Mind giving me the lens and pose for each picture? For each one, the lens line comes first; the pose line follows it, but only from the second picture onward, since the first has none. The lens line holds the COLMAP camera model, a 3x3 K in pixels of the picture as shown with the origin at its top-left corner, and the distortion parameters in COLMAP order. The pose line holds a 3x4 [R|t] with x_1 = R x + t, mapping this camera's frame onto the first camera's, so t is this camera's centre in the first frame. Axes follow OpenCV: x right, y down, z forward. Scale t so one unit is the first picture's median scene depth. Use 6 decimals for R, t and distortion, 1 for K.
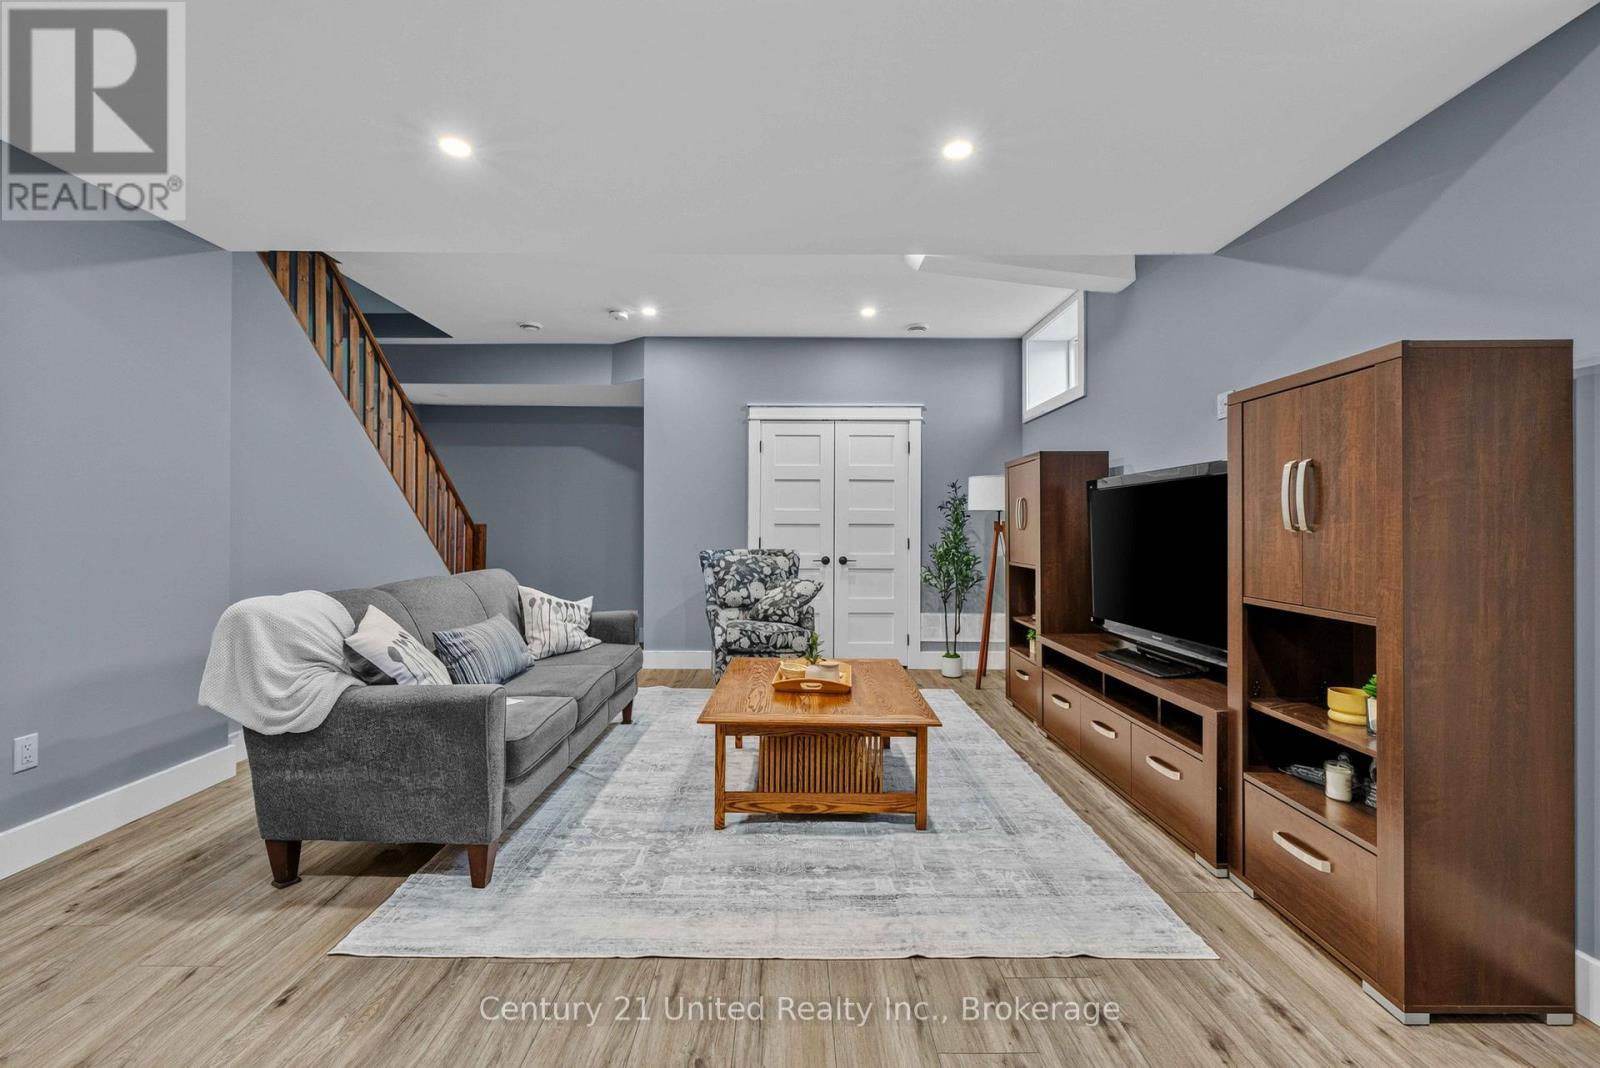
lens RADIAL K [[687.2, 0, 809.5], [0, 687.2, 534.4], [0, 0, 1]] dist [0.000457, -0.001573]
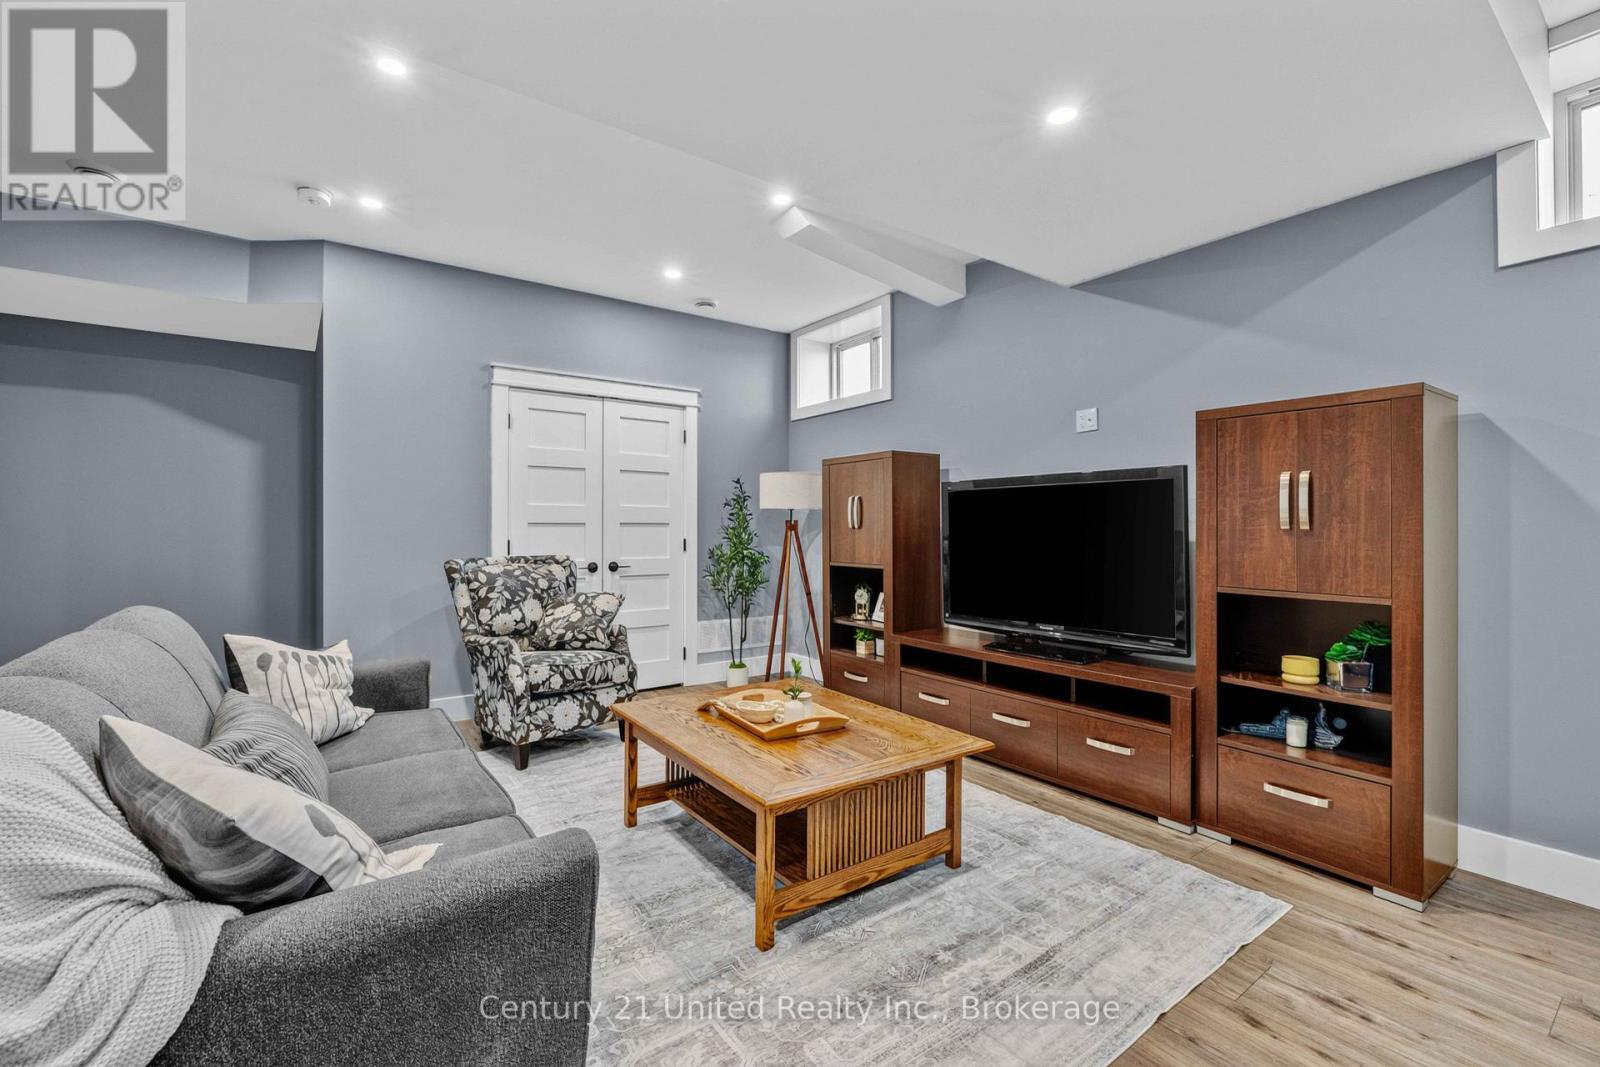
lens RADIAL K [[687.2, 0, 805.3], [0, 687.2, 531.0], [0, 0, 1]] dist [0.000457, -0.001573]
pose [[0.811833, -0.006039, 0.583859, -0.309115], [0.007271, 0.999974, 0.000234, -0.004629], [-0.583845, 0.004055, 0.811855, 0.234693]]
